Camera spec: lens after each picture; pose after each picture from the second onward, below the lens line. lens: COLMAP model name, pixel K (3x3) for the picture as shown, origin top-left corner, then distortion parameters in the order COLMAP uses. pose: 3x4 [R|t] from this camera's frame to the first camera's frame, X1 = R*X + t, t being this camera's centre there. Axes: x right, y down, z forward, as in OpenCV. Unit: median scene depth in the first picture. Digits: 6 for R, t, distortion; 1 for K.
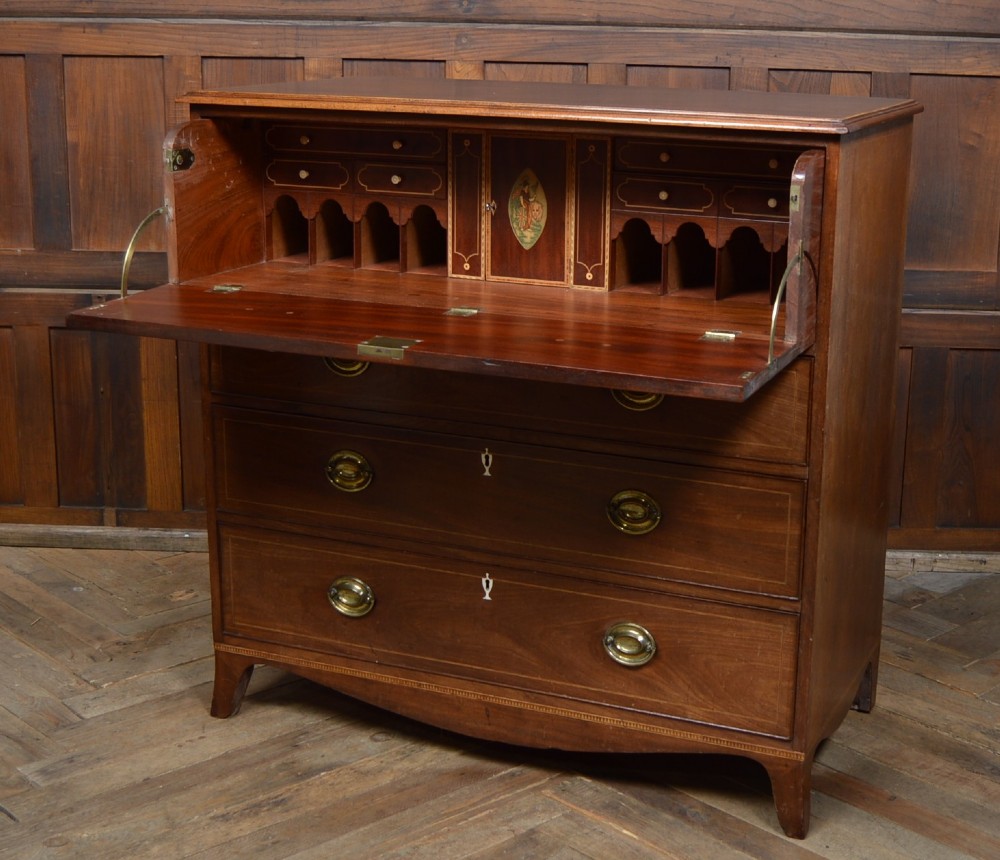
lens RADIAL K [[1696.6, 0, 587.7], [0, 1696.6, 424.5], [0, 0, 1]] dist [-0.107771, 0.018087]
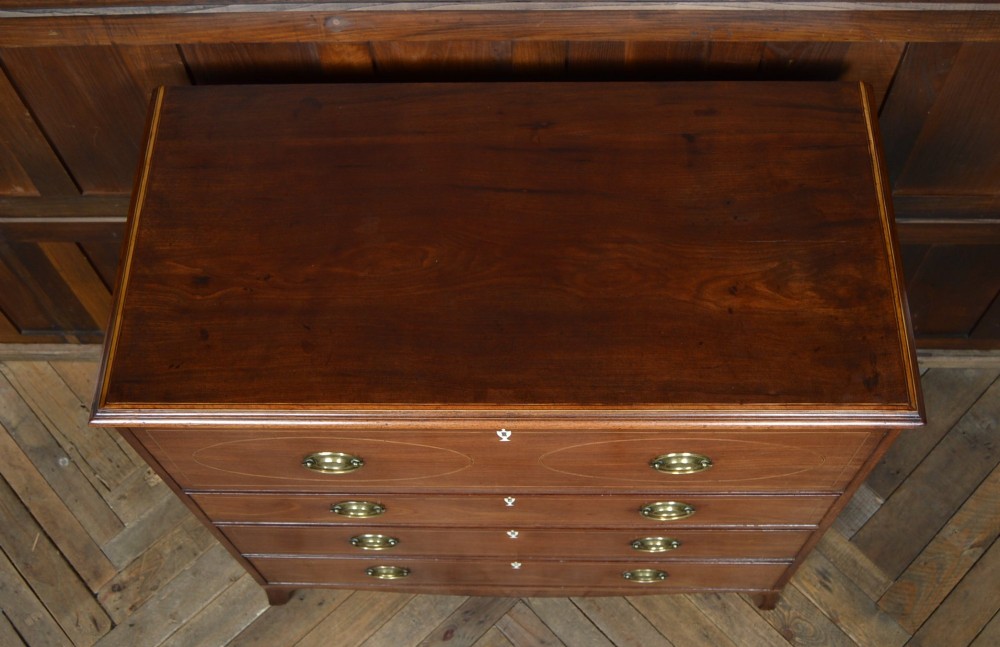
lens RADIAL K [[1169.7, 0, 500.0], [0, 1169.7, 323.5], [0, 0, 1]] dist [-0.094019, 0.015422]
pose [[0.998254, -0.012315, -0.057774, 0.022158], [0.051430, 0.662314, 0.747459, -0.505585], [0.029060, -0.749125, 0.661791, 0.584224]]
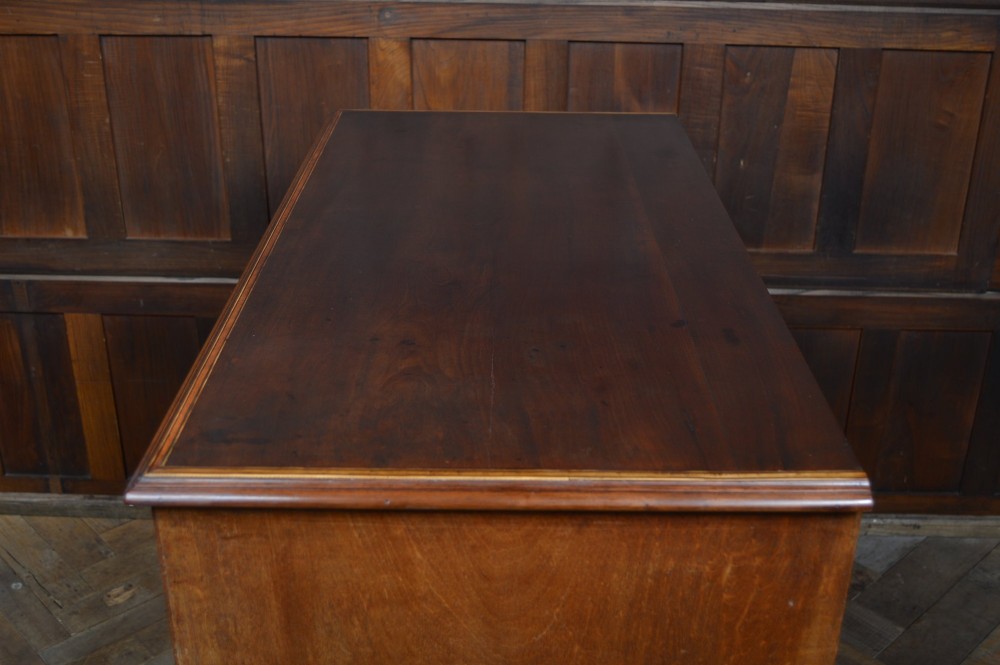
lens RADIAL K [[1177.2, 0, 508.6], [0, 1177.2, 332.5], [0, 0, 1]] dist [-0.068567, 0.018401]
pose [[0.999933, -0.004025, -0.010848, -0.002817], [0.006042, 0.981211, 0.192843, -0.181854], [0.009868, -0.192896, 0.981170, 0.356167]]
